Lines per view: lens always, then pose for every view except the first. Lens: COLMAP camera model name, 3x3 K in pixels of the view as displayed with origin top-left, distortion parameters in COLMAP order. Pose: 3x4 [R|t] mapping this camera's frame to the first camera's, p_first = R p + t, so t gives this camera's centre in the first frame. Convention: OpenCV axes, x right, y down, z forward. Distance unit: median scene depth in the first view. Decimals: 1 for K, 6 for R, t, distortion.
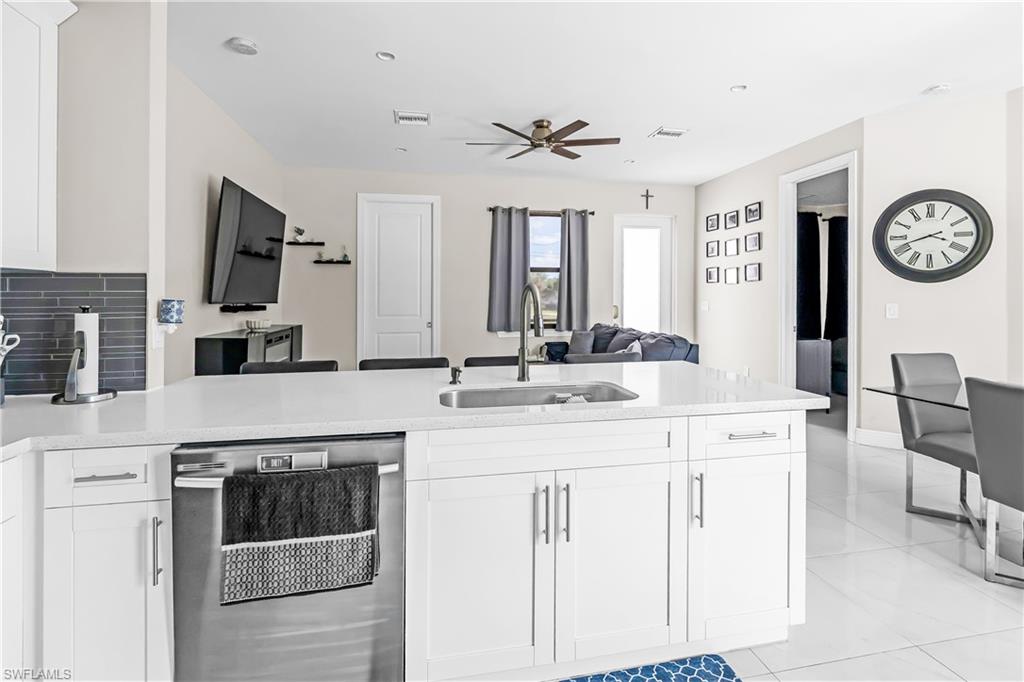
lens RADIAL K [[505.1, 0, 521.2], [0, 505.1, 297.8], [0, 0, 1]] dist [-0.003787, 0.000648]
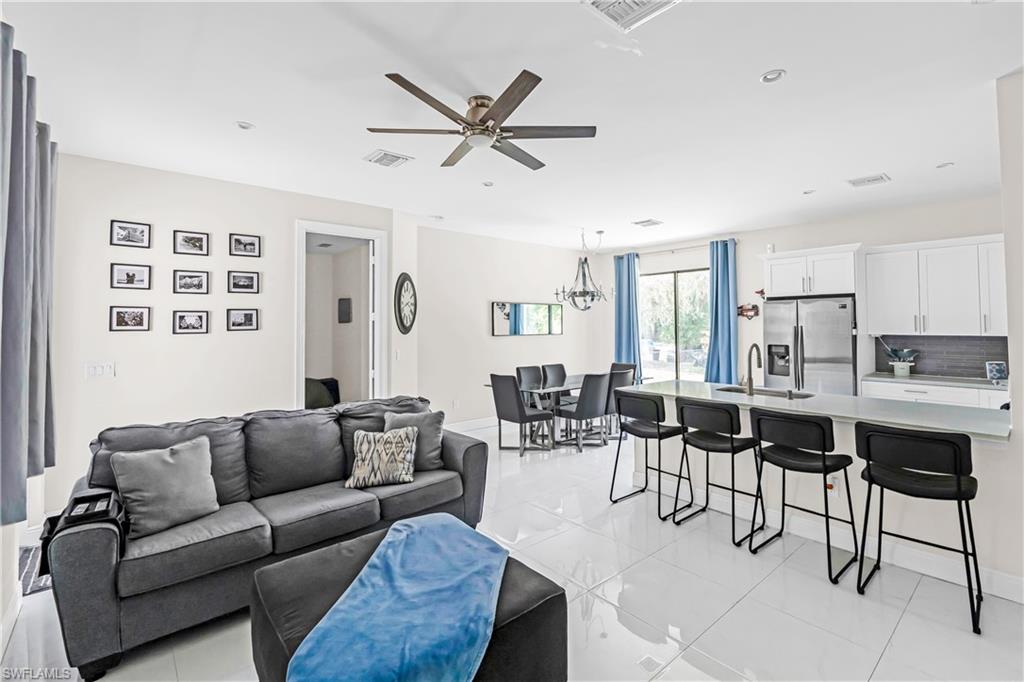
lens RADIAL K [[466.1, 0, 511.8], [0, 466.1, 309.7], [0, 0, 1]] dist [-0.002614, 0.000348]
pose [[-0.489063, 0.032835, 0.871630, -0.580223], [0.005172, 0.999383, -0.034745, -0.053445], [-0.872233, -0.012485, -0.488931, 1.425306]]
